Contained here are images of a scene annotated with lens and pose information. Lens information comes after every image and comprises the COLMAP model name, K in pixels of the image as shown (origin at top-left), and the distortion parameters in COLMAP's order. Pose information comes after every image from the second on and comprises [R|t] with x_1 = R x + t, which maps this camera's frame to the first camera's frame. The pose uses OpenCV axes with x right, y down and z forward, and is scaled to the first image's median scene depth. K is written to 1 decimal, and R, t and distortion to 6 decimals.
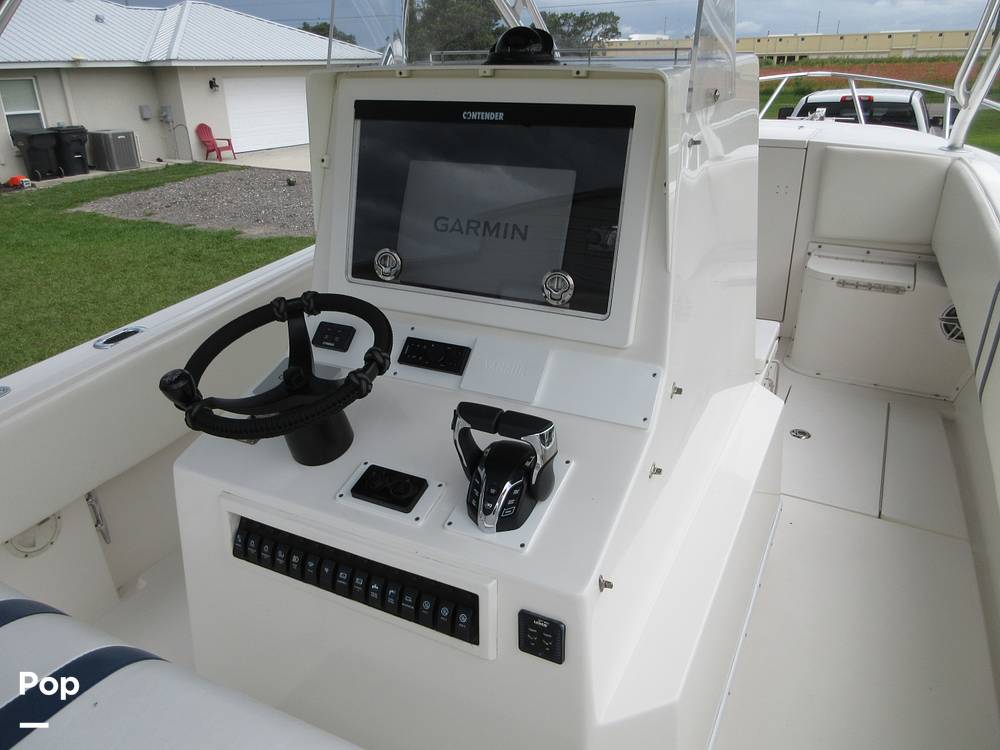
lens RADIAL K [[752.6, 0, 500.0], [0, 752.6, 375.0], [0, 0, 1]] dist [-0.003981, -0.006042]
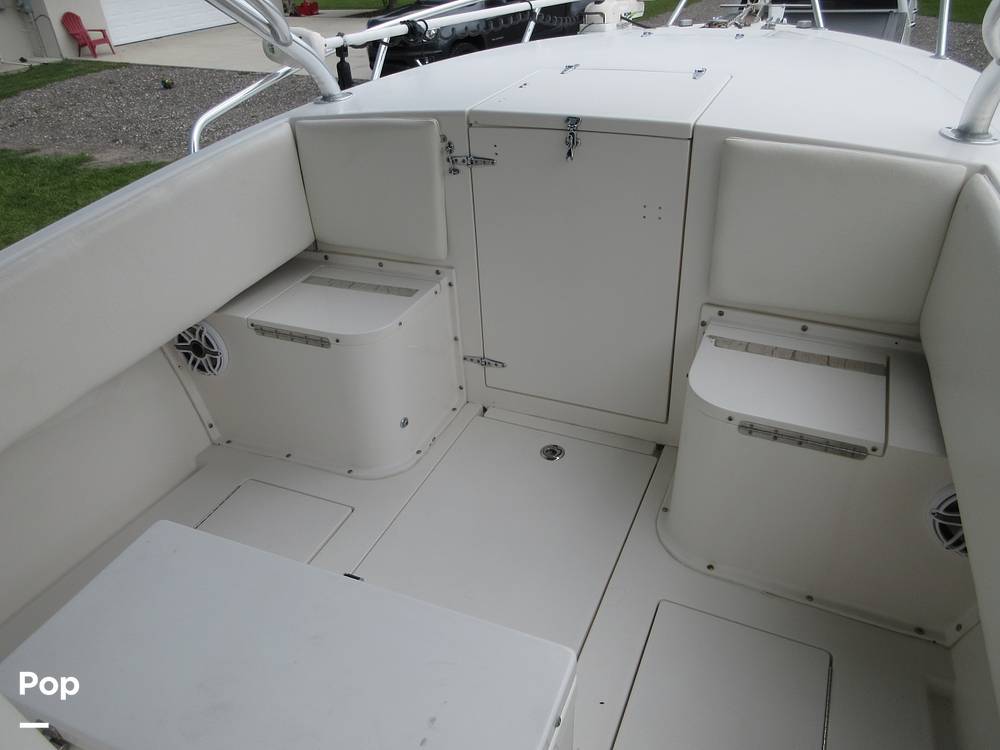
lens RADIAL K [[752.6, 0, 500.0], [0, 752.6, 375.0], [0, 0, 1]] dist [-0.003981, -0.006042]
pose [[0.997899, -0.057061, 0.030691, 0.053385], [0.051491, 0.985952, 0.158892, -0.049163], [-0.039327, -0.156978, 0.986819, 0.098812]]
